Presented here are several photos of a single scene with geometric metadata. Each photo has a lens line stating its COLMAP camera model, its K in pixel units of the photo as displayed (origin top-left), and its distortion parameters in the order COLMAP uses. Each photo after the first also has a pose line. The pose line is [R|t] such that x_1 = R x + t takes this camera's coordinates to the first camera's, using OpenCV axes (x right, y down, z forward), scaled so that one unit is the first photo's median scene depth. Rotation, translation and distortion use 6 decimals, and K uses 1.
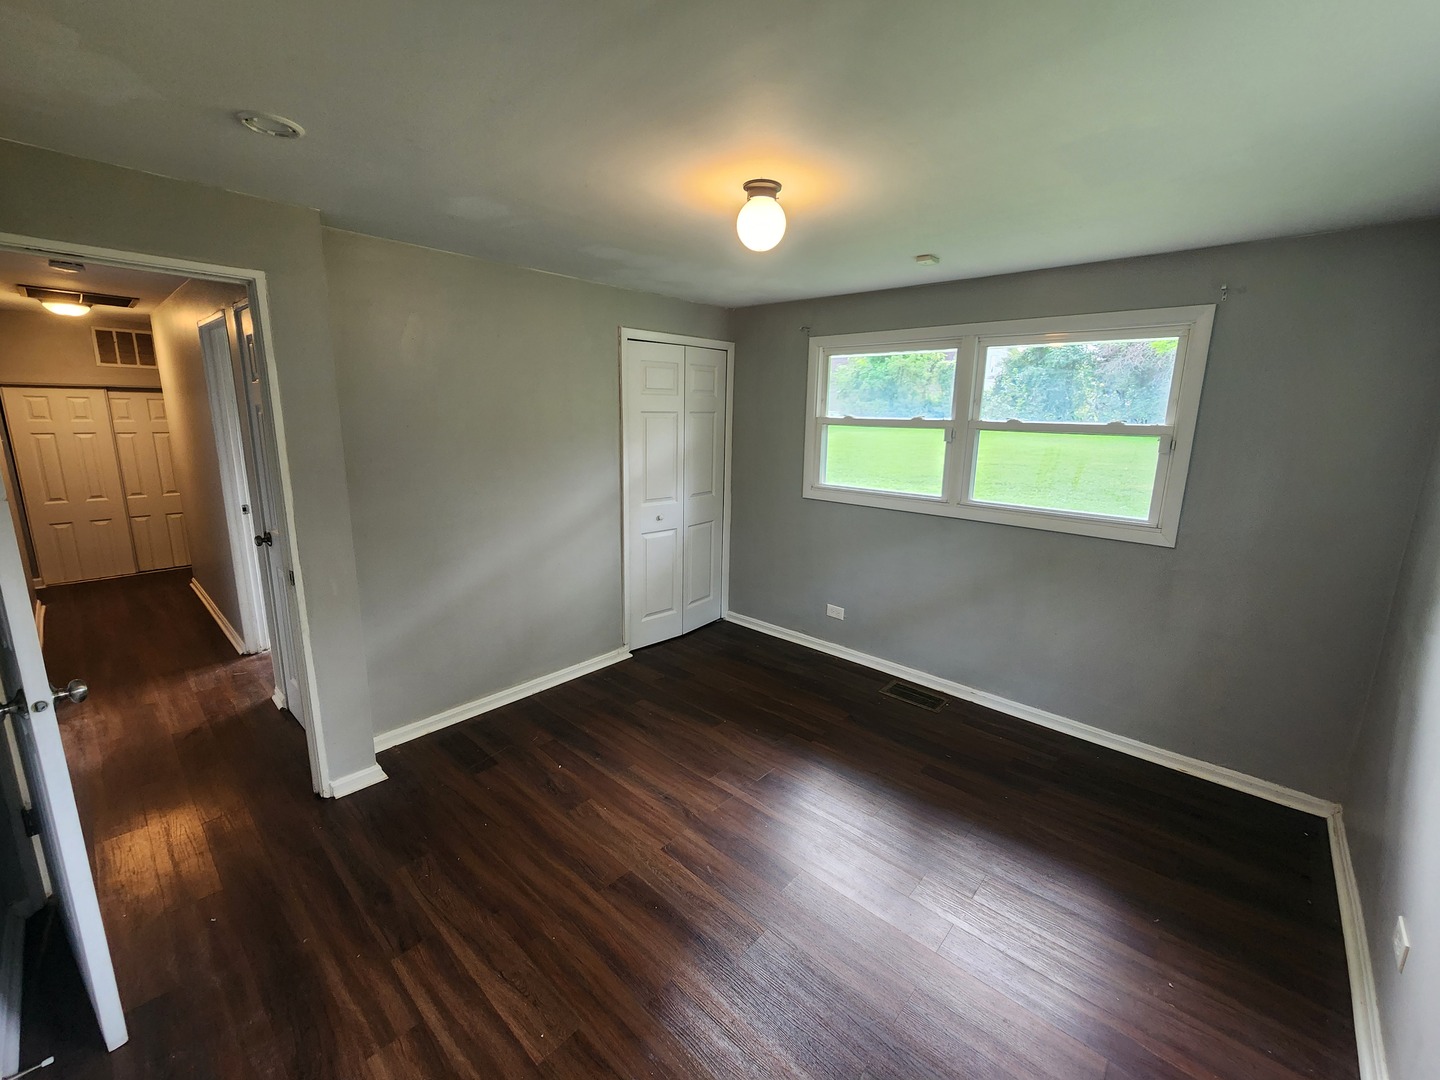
lens RADIAL K [[590.9, 0, 714.2], [0, 590.9, 526.4], [0, 0, 1]] dist [-0.000398, -0.000212]
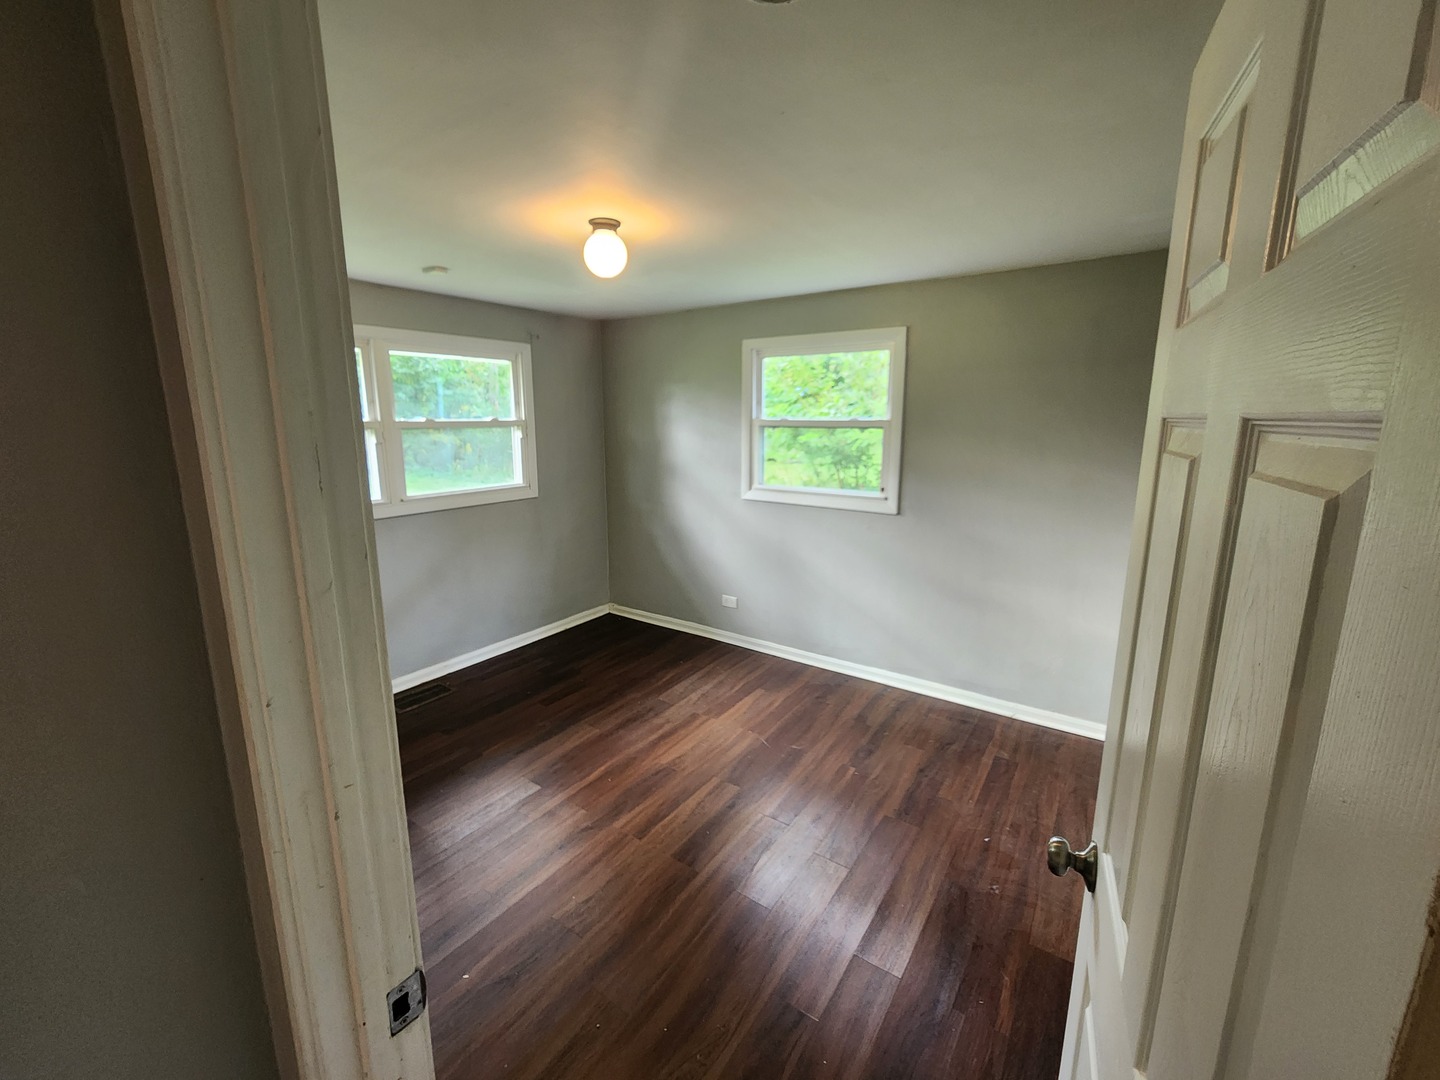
lens RADIAL K [[595.0, 0, 711.8], [0, 595.0, 522.5], [0, 0, 1]] dist [-0.002701, -0.000268]
pose [[-0.129986, -0.194376, 0.972276, -0.676540], [0.190268, 0.957482, 0.216856, -0.124903], [-0.973089, 0.213182, -0.087476, 0.570879]]
